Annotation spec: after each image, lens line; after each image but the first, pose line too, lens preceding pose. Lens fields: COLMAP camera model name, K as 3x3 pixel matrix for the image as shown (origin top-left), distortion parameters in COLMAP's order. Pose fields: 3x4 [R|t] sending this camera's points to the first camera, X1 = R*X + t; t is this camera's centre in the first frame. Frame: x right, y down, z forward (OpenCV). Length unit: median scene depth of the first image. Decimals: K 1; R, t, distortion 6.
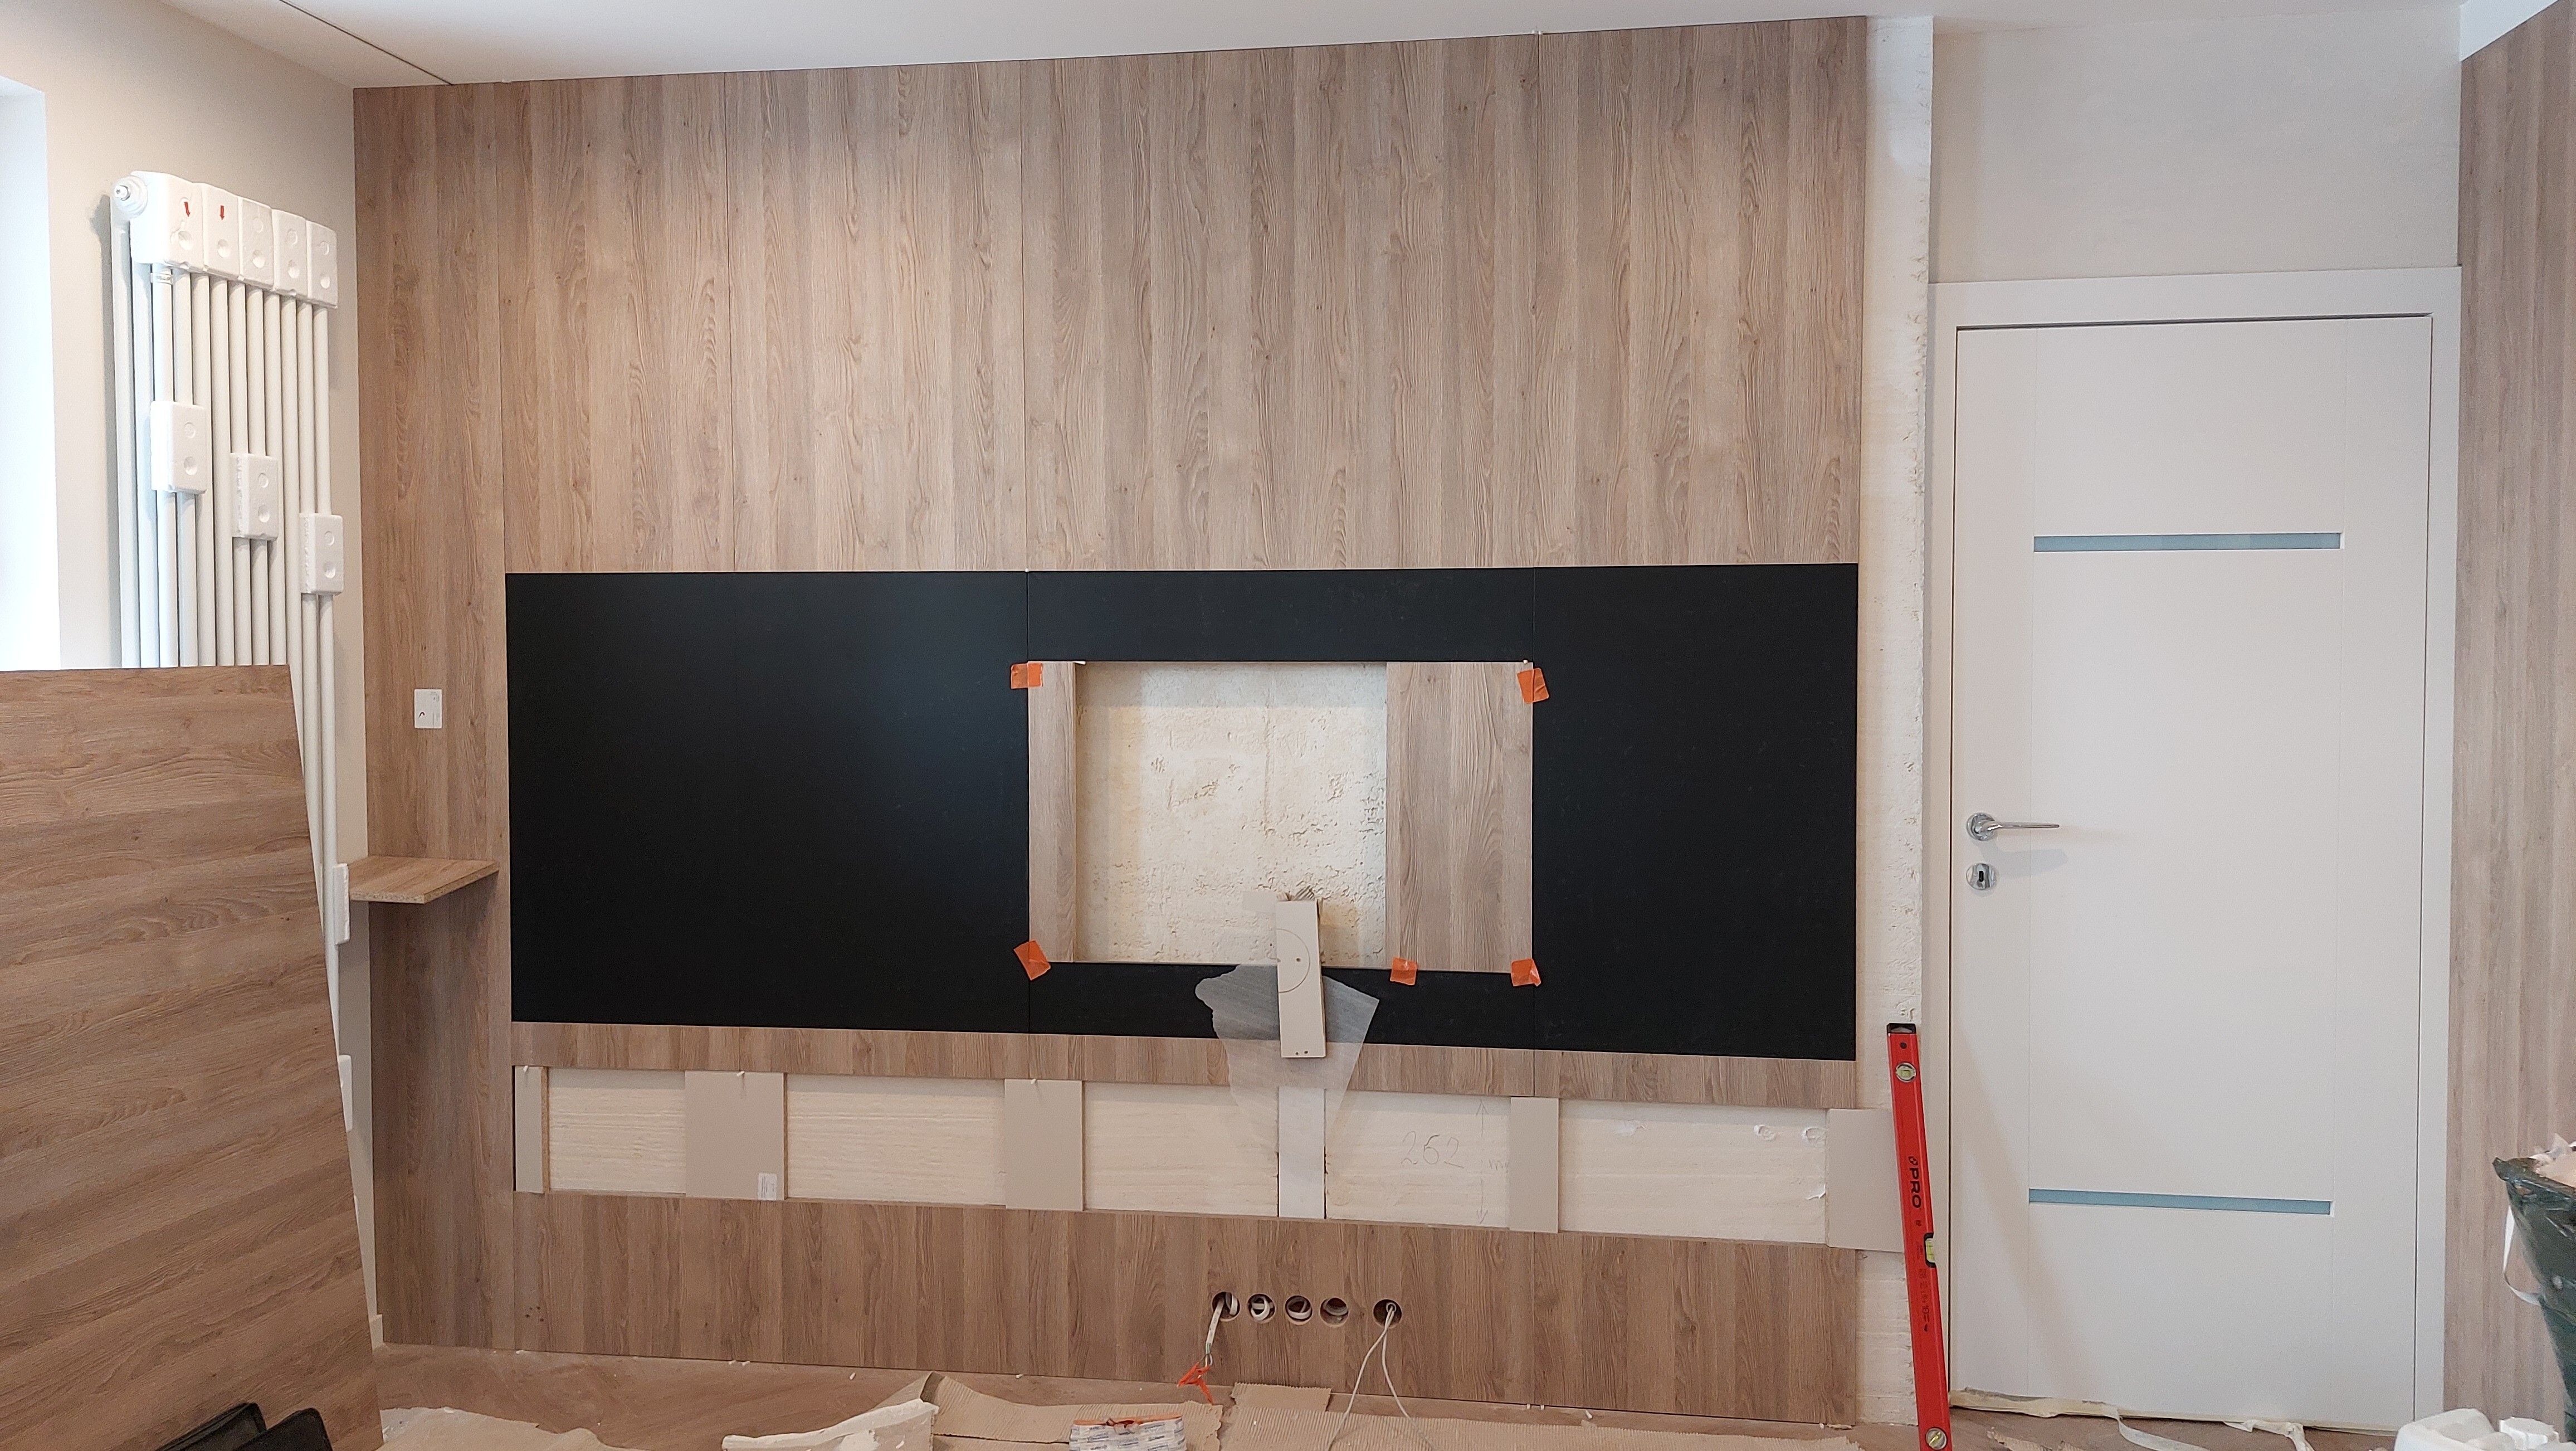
lens RADIAL K [[1887.1, 0, 1290.1], [0, 1887.1, 740.2], [0, 0, 1]] dist [0.034126, -0.000904]
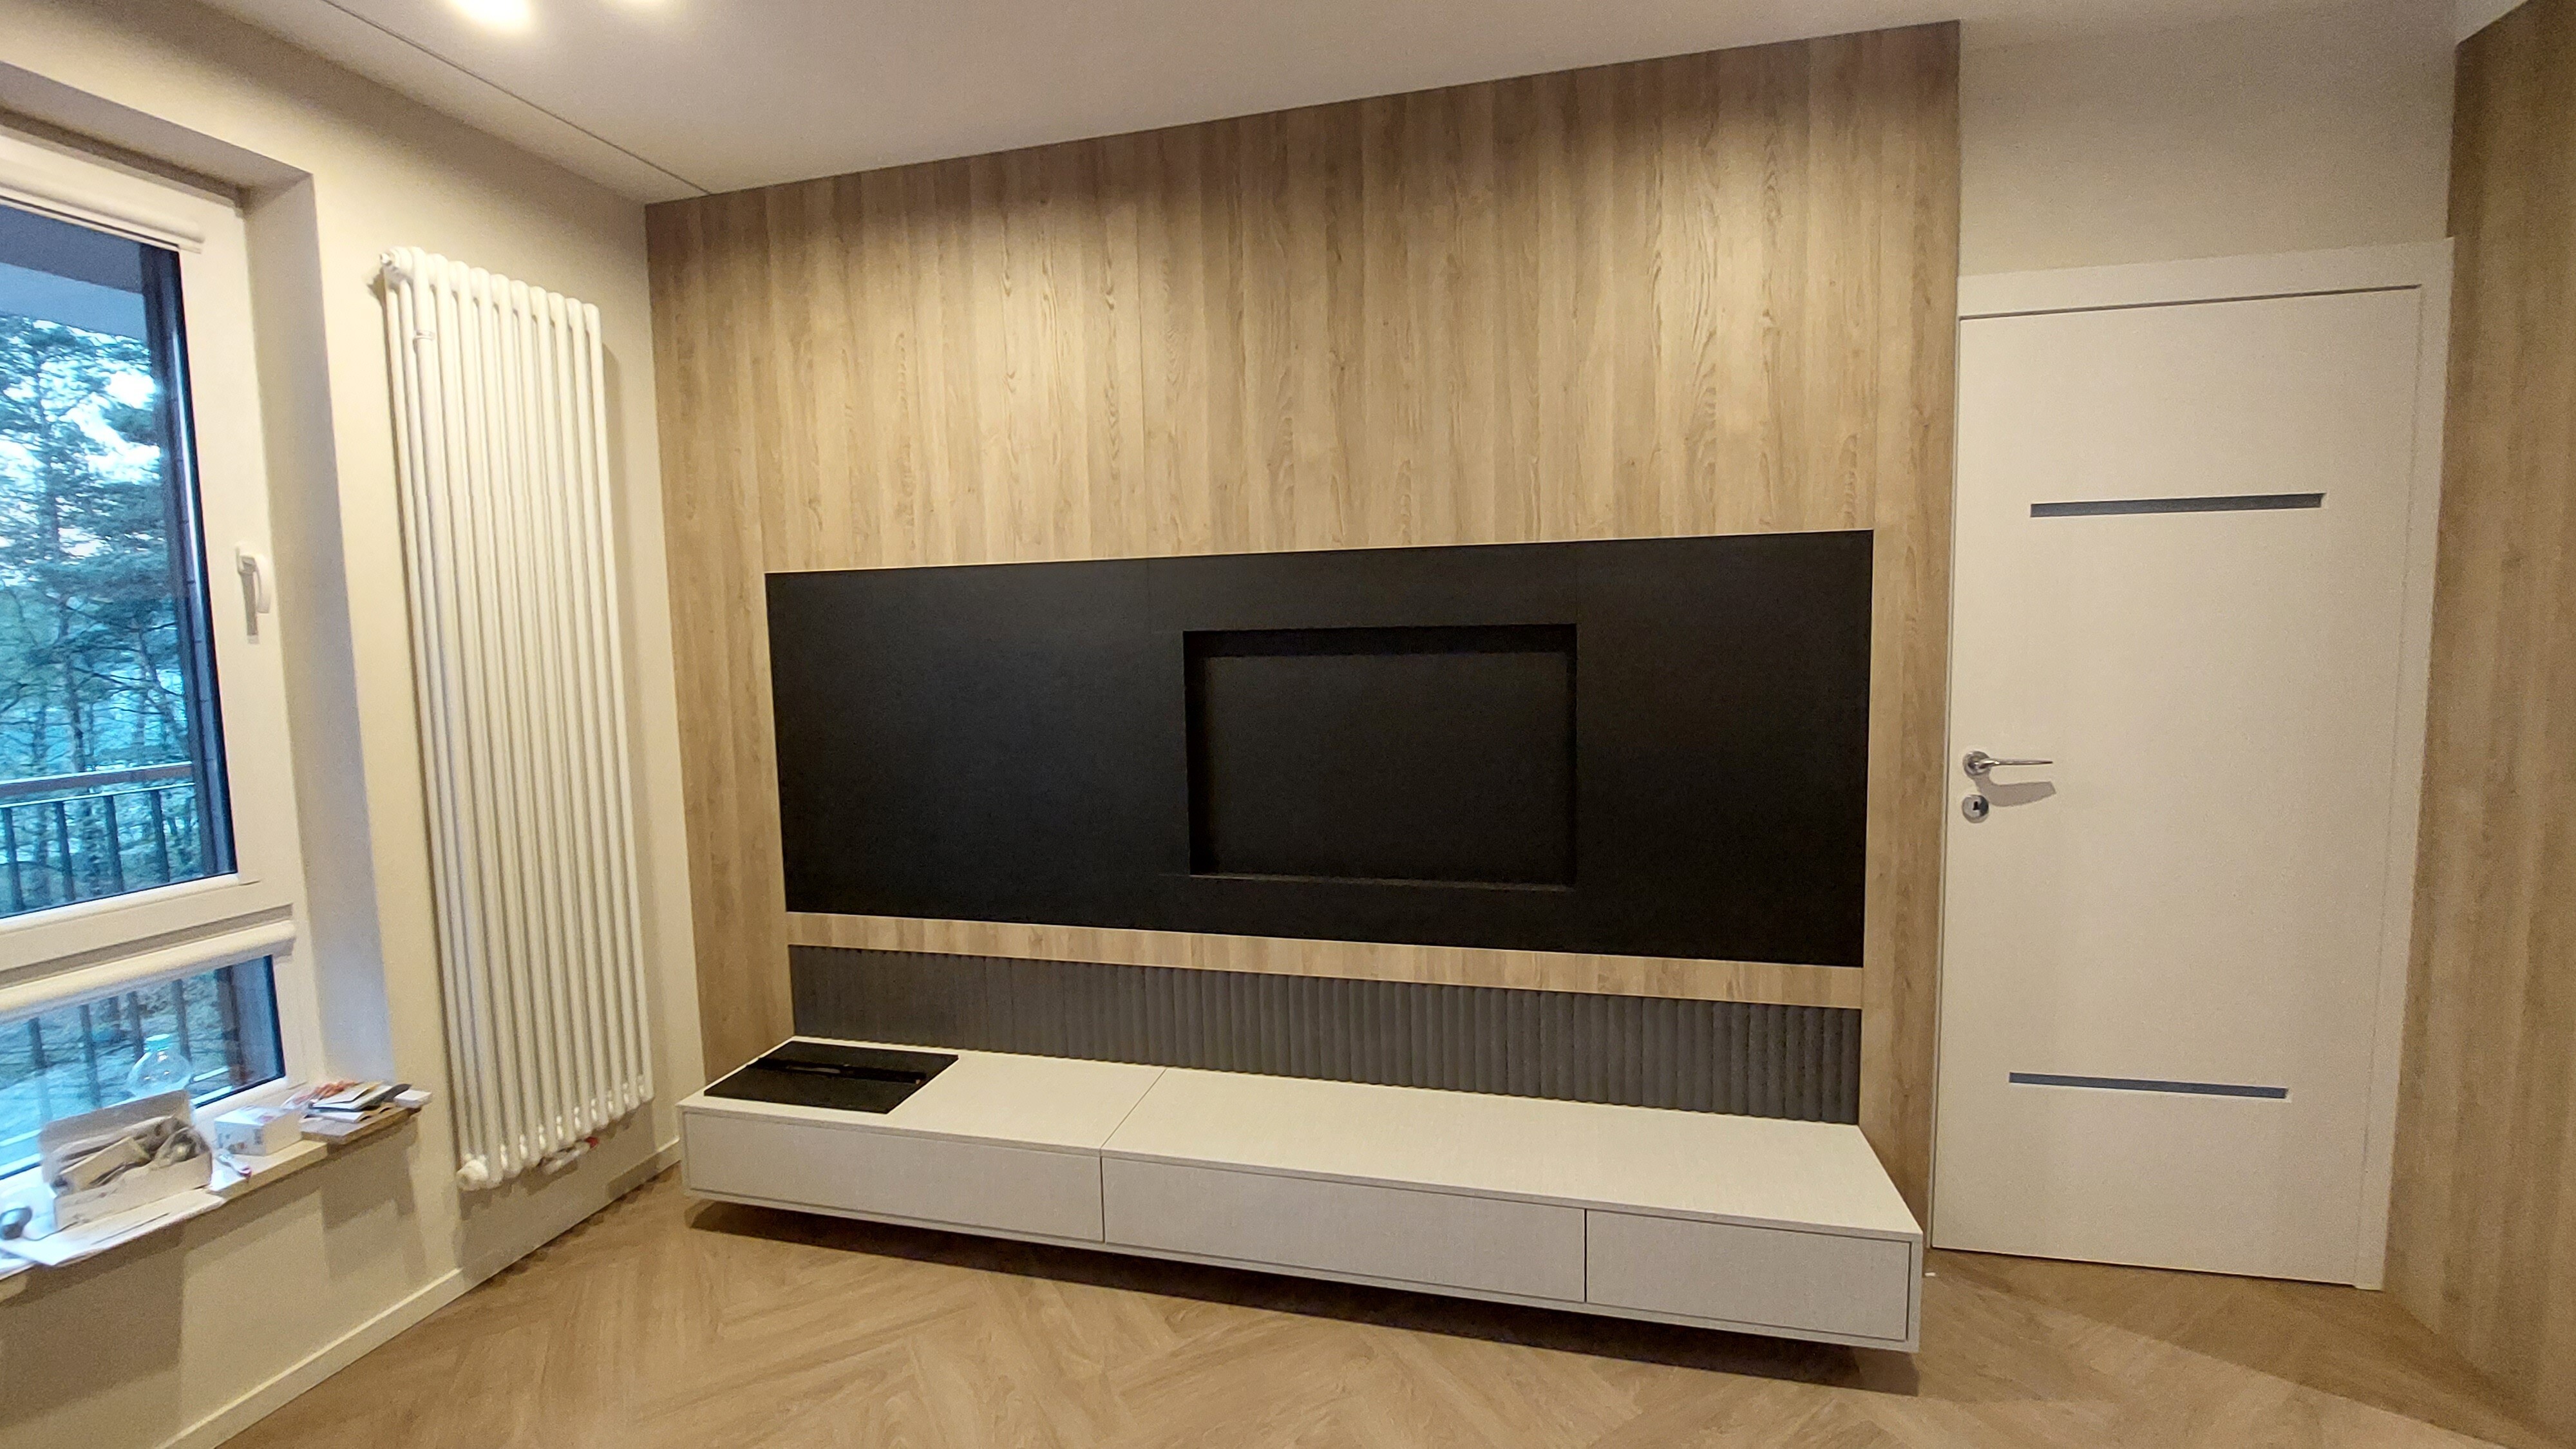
lens RADIAL K [[996.8, 0, 1301.0], [0, 996.8, 720.2], [0, 0, 1]] dist [-0.017129, -0.000119]
pose [[0.995823, -0.011425, -0.090586, 0.015438], [0.015537, 0.998874, 0.044817, -0.012299], [0.089972, -0.046037, 0.994880, 0.365887]]
